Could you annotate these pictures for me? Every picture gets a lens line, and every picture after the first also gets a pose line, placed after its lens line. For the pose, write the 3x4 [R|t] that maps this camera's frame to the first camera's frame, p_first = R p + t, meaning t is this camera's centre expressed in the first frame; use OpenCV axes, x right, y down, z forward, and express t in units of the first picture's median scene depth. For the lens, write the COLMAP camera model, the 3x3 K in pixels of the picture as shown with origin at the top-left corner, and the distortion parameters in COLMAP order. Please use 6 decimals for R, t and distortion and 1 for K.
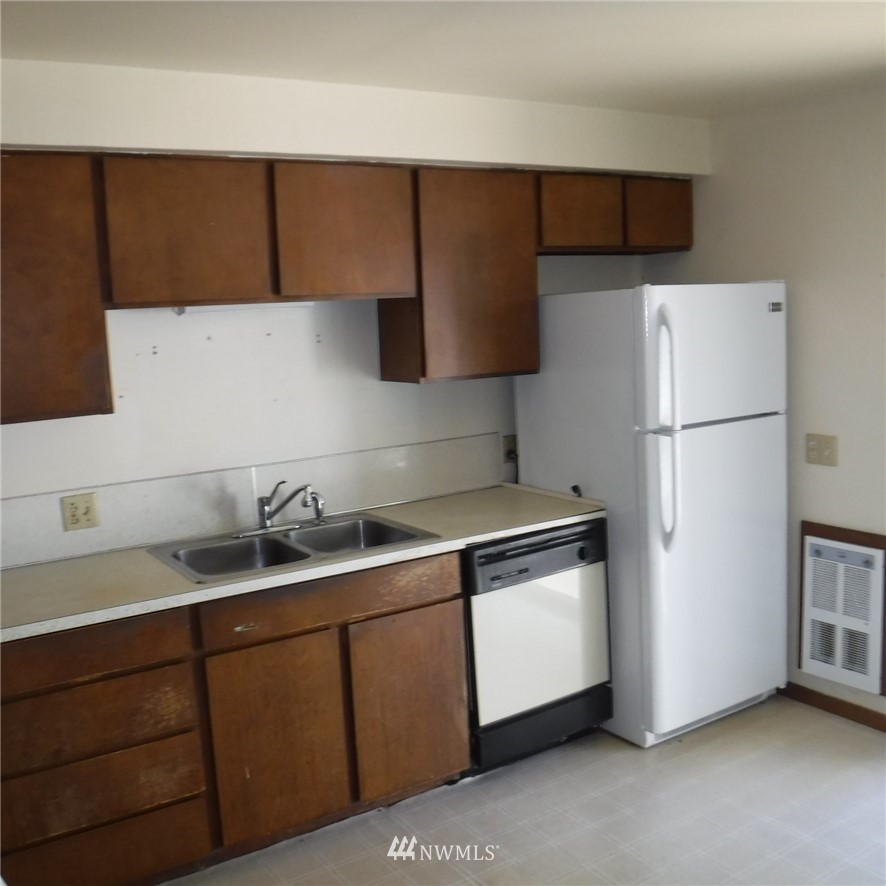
lens RADIAL K [[964.2, 0, 438.5], [0, 964.2, 457.4], [0, 0, 1]] dist [-0.110079, 0.037340]
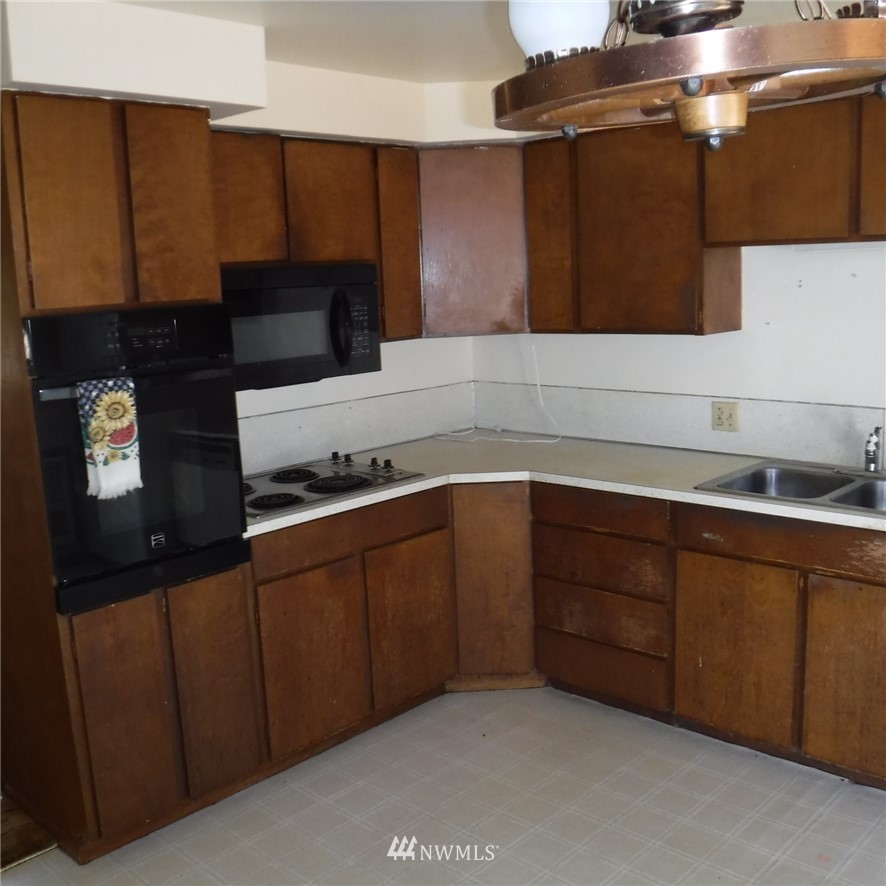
lens RADIAL K [[964.2, 0, 438.5], [0, 964.2, 457.4], [0, 0, 1]] dist [-0.110079, 0.037340]
pose [[0.237526, 0.218192, -0.946559, 0.706819], [-0.118162, 0.973700, 0.194798, -0.086488], [0.964168, 0.065578, 0.257061, 0.365116]]
